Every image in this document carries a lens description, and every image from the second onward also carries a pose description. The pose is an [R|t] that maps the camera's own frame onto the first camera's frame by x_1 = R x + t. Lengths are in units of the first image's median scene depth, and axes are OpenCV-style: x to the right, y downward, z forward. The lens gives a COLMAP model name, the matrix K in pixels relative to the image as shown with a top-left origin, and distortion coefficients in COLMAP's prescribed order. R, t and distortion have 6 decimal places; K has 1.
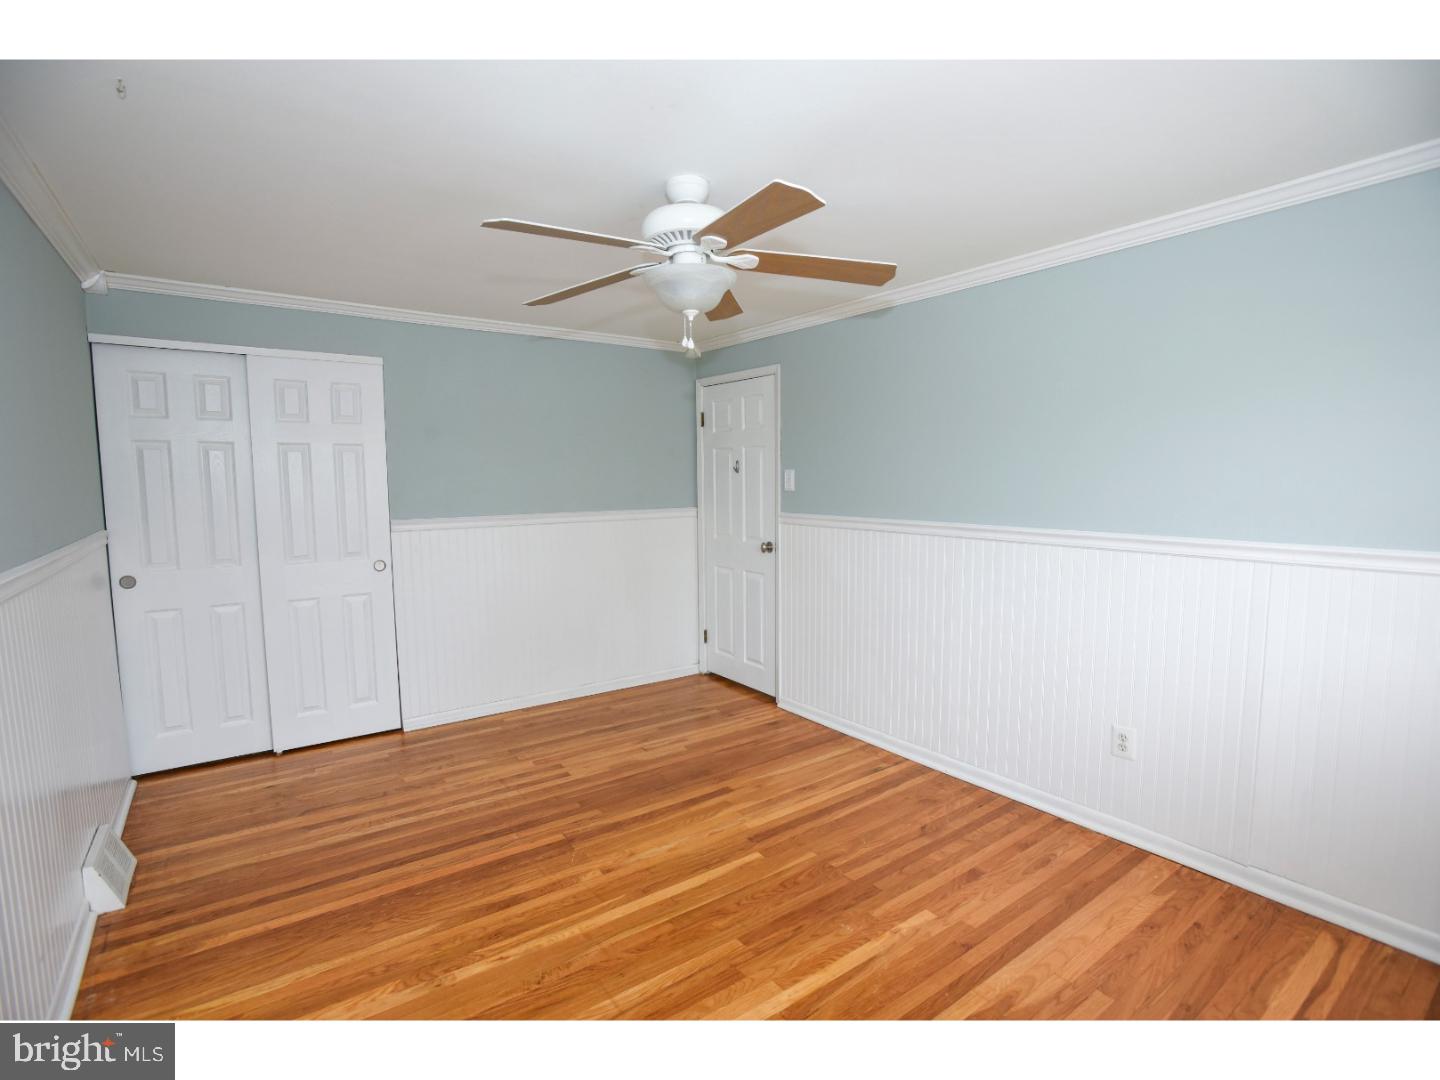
lens RADIAL K [[693.5, 0, 728.0], [0, 693.5, 543.6], [0, 0, 1]] dist [-0.064818, 0.024059]
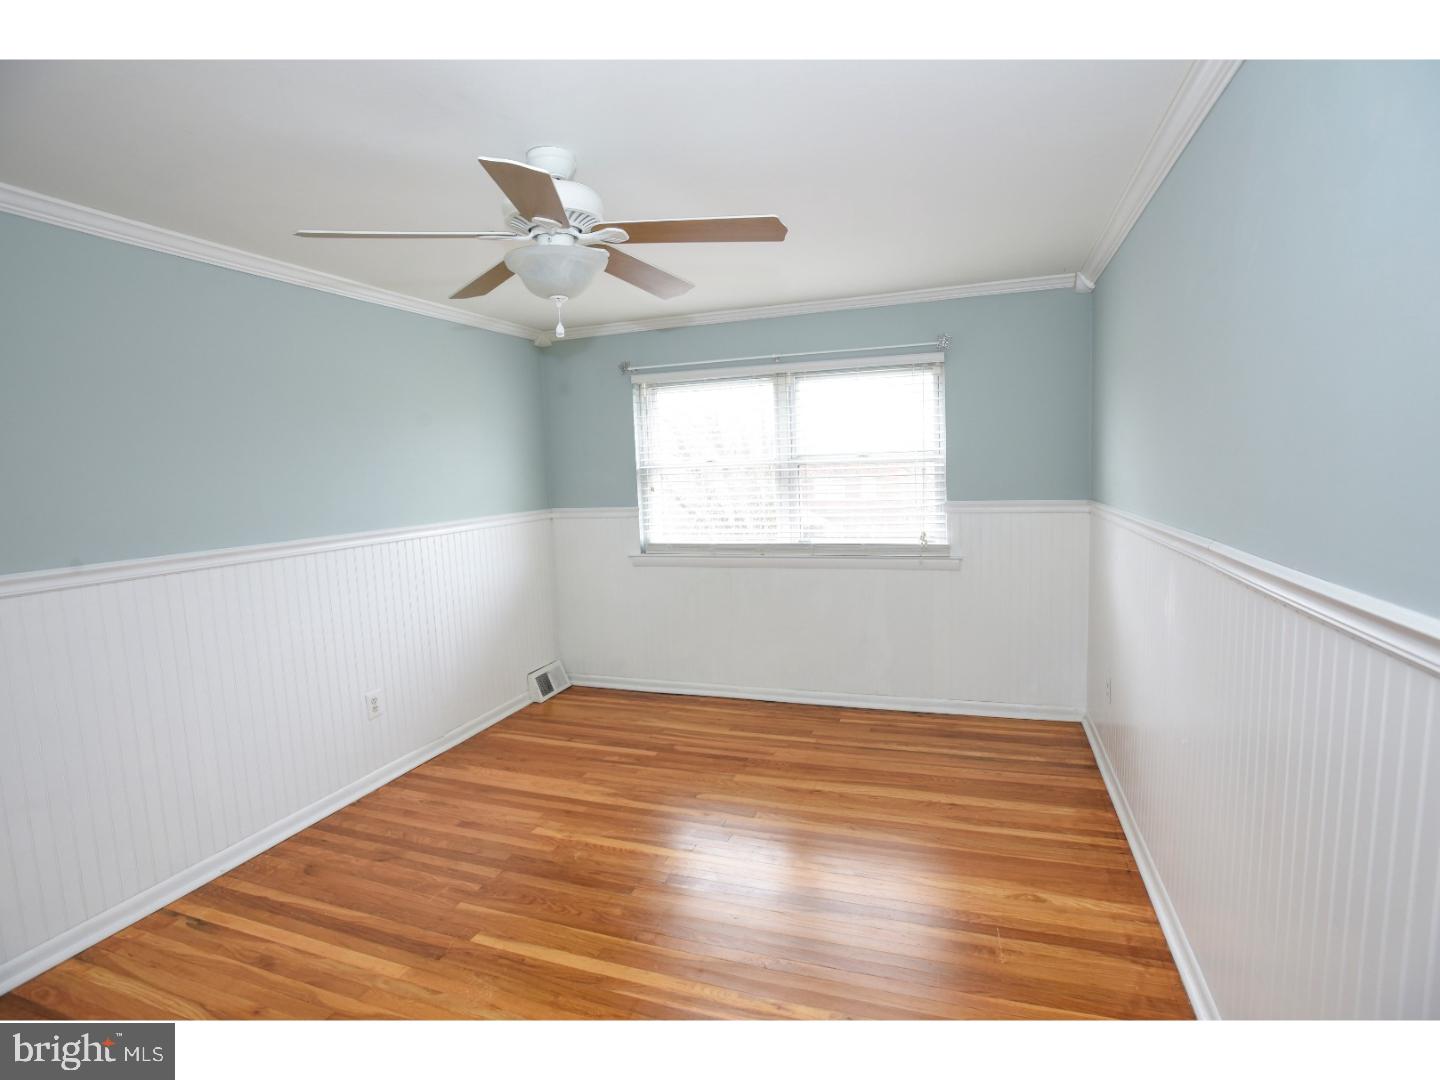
lens RADIAL K [[693.5, 0, 728.0], [0, 693.5, 543.6], [0, 0, 1]] dist [-0.064818, 0.024059]
pose [[-0.551868, -0.067843, 0.831167, -0.780587], [0.120097, 0.979830, 0.159718, -0.110036], [-0.825239, 0.187964, -0.532589, 1.105117]]
